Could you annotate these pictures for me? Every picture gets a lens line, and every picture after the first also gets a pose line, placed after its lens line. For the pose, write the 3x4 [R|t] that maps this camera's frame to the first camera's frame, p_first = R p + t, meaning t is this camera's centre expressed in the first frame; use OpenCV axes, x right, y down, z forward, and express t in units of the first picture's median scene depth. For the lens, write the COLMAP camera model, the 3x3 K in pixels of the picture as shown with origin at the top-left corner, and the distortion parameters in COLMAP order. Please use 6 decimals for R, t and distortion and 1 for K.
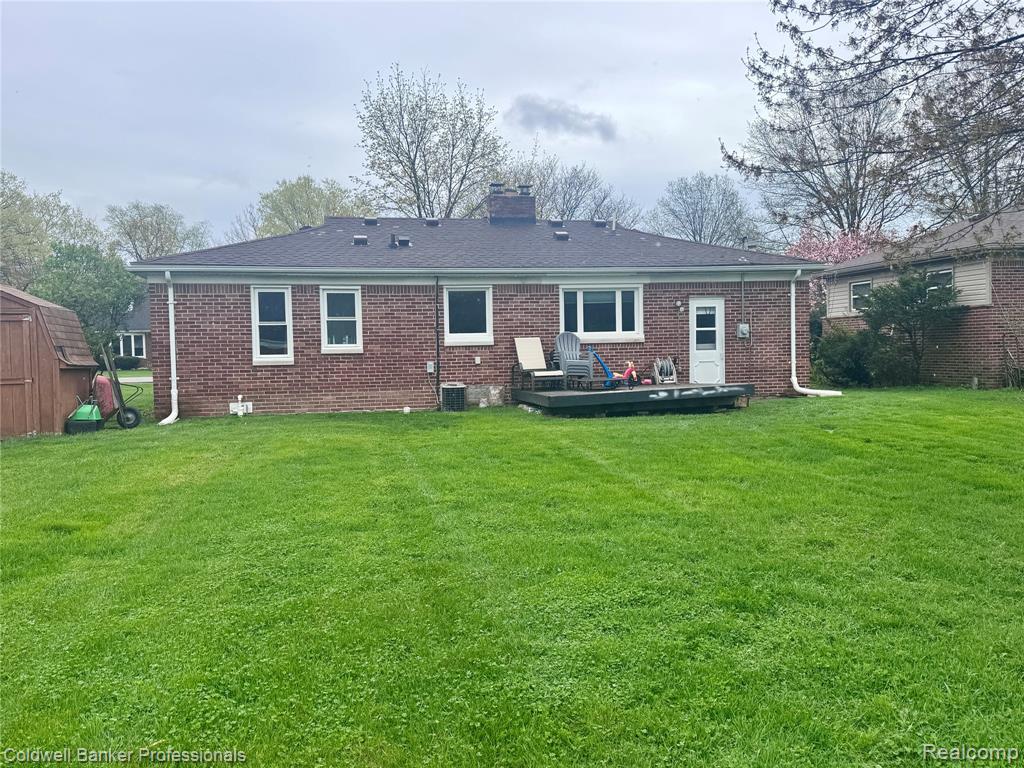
lens RADIAL K [[817.1, 0, 512.0], [0, 817.1, 384.0], [0, 0, 1]] dist [0.122818, -0.254468]
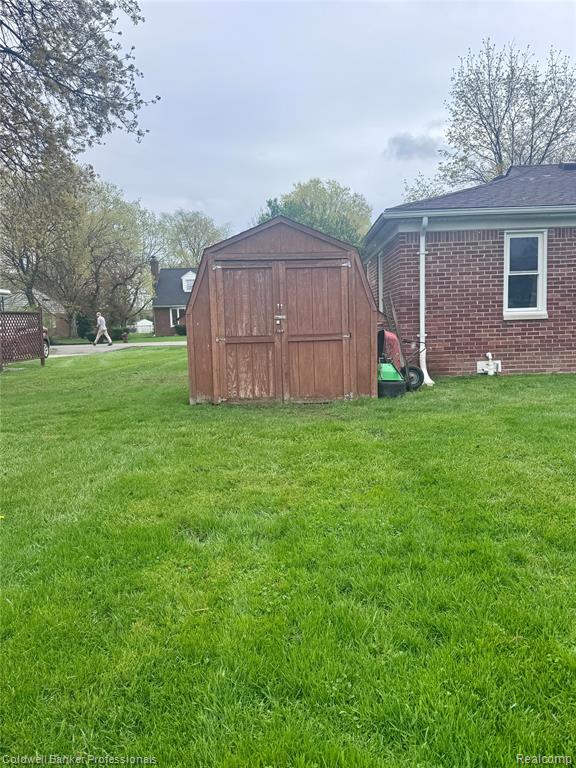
lens RADIAL K [[612.8, 0, 288.0], [0, 612.8, 384.0], [0, 0, 1]] dist [0.122818, -0.254468]
pose [[0.976571, 0.008351, -0.215033, -0.399227], [0.004955, 0.998109, 0.061265, 0.004896], [0.215138, -0.060895, 0.974683, 0.278431]]
